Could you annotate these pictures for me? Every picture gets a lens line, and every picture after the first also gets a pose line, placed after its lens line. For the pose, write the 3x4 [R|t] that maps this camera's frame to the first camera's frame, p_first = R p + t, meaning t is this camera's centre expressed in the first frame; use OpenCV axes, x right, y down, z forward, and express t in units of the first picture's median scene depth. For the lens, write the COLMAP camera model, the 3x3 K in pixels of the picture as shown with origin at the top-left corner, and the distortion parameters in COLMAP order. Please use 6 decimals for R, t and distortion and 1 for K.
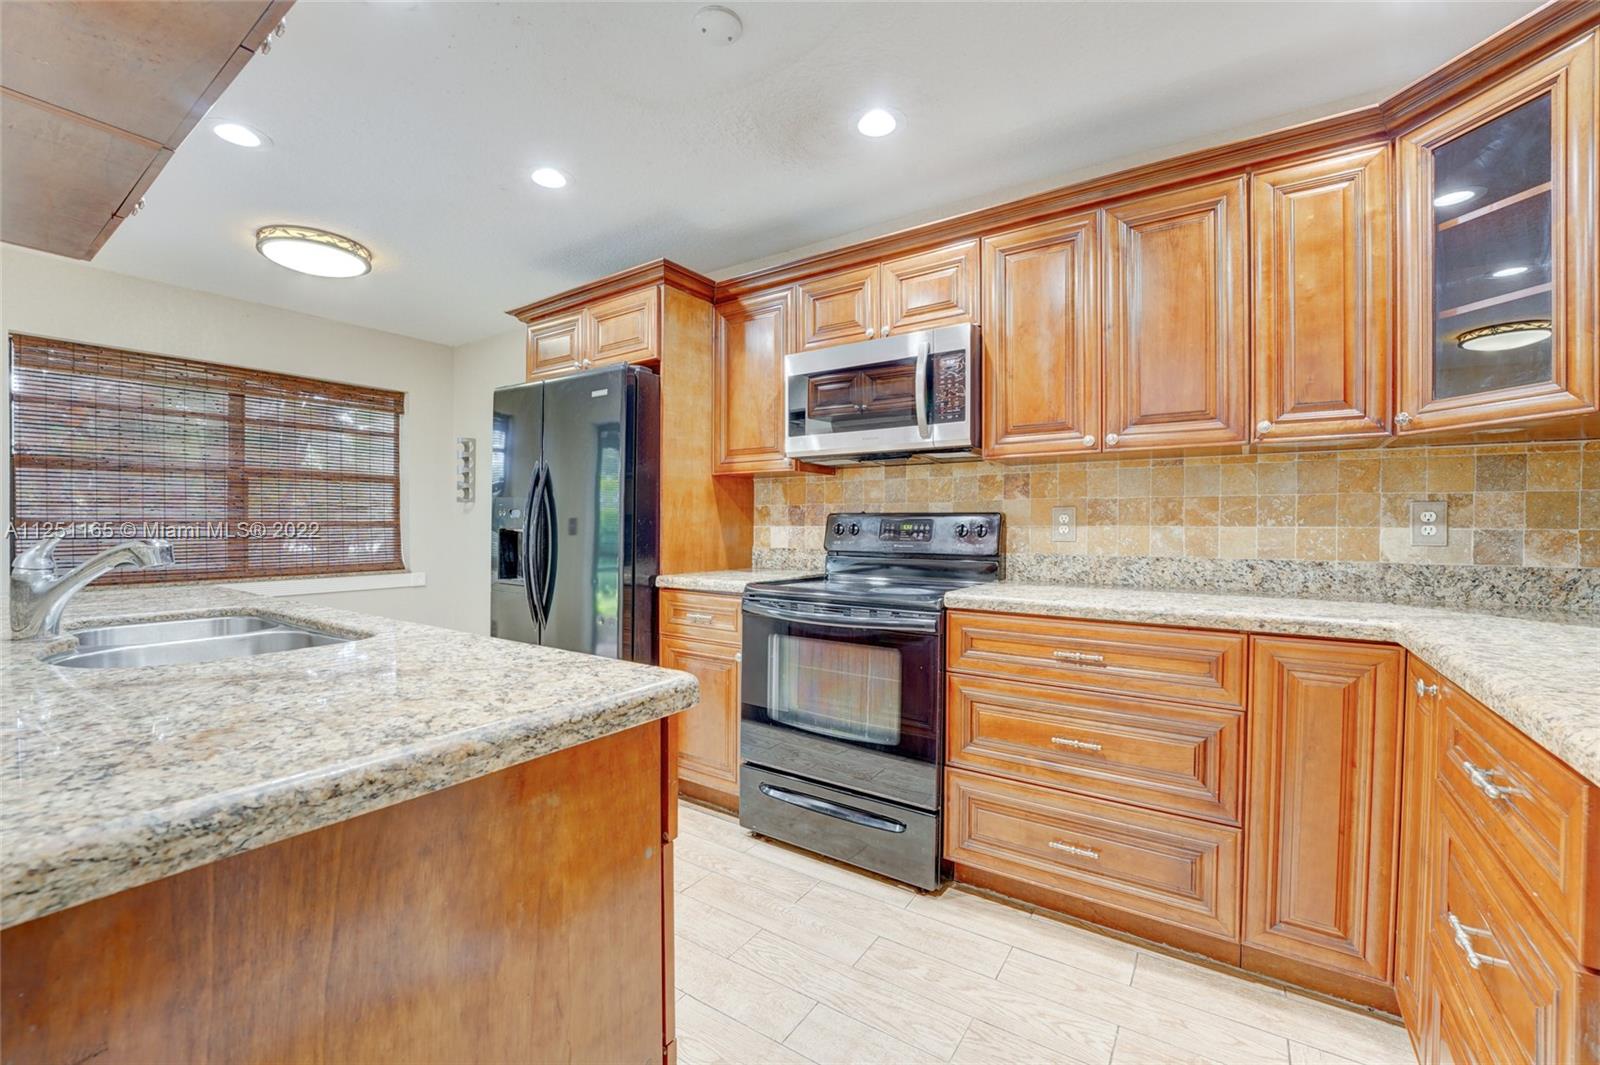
lens RADIAL K [[652.9, 0, 800.4], [0, 652.9, 529.4], [0, 0, 1]] dist [-0.024426, 0.000503]
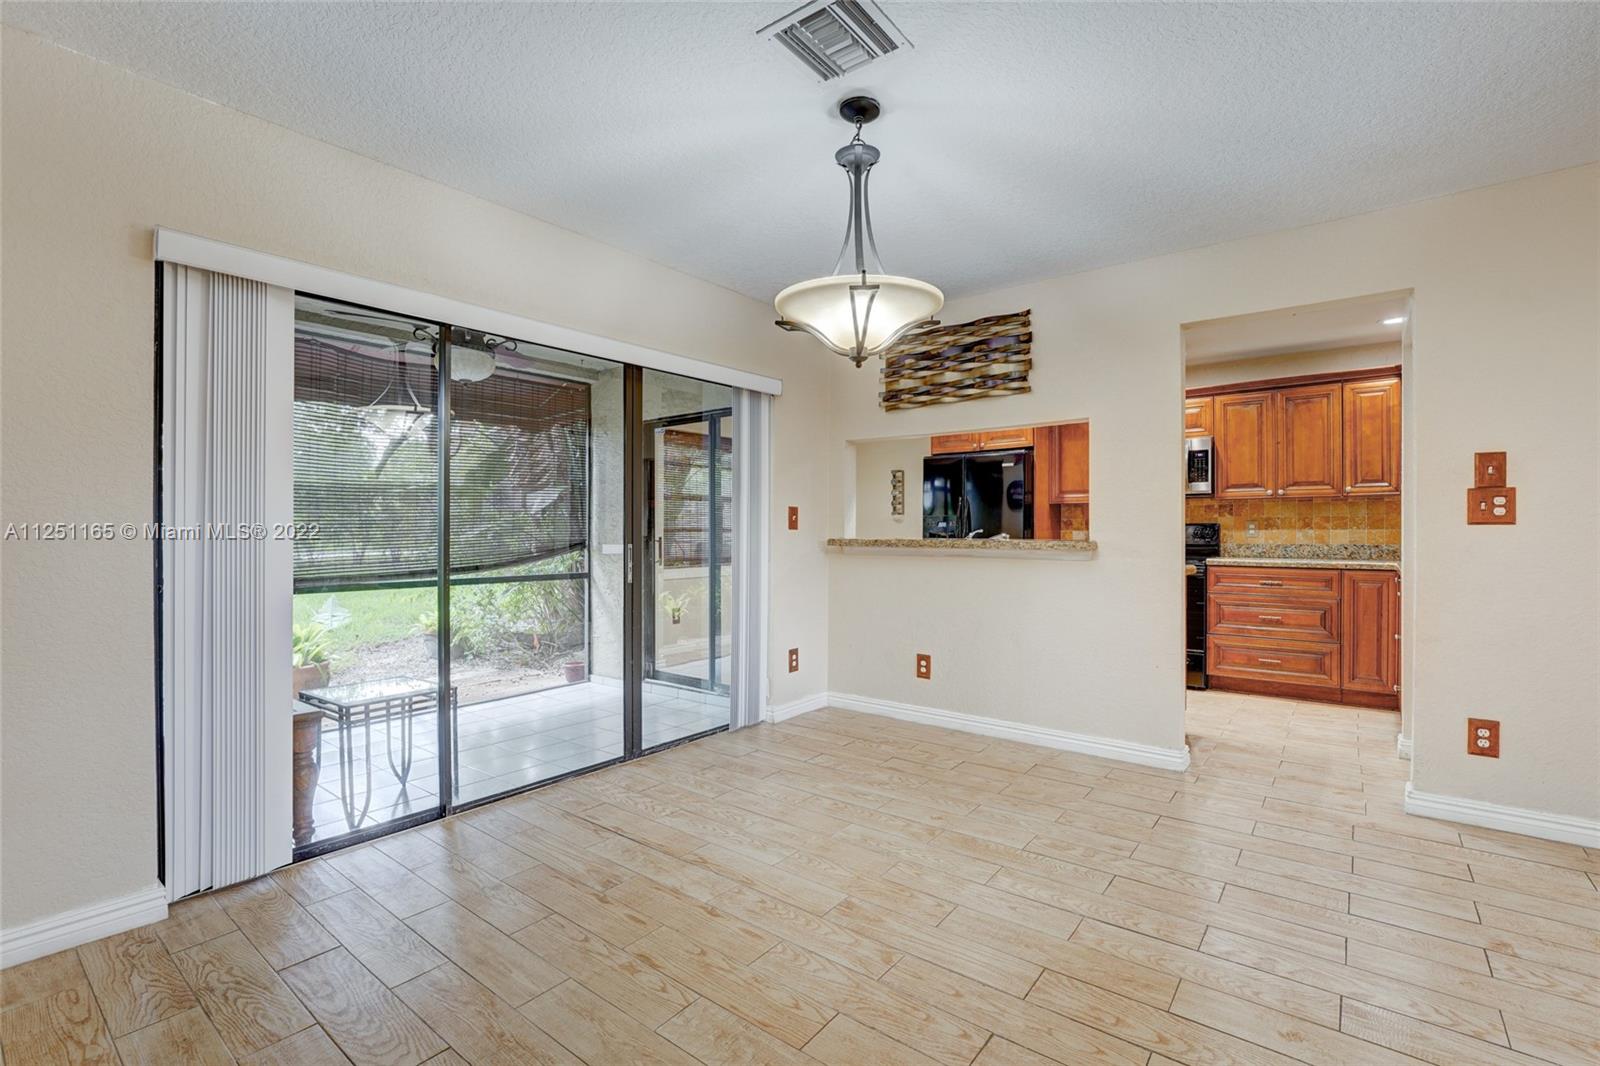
lens RADIAL K [[716.0, 0, 798.3], [0, 716.0, 528.3], [0, 0, 1]] dist [-0.014816, -0.002093]
pose [[0.996840, -0.003644, -0.079350, -1.044128], [0.002771, 0.999934, -0.011107, 0.013097], [0.079385, 0.010852, 0.996785, -1.676636]]
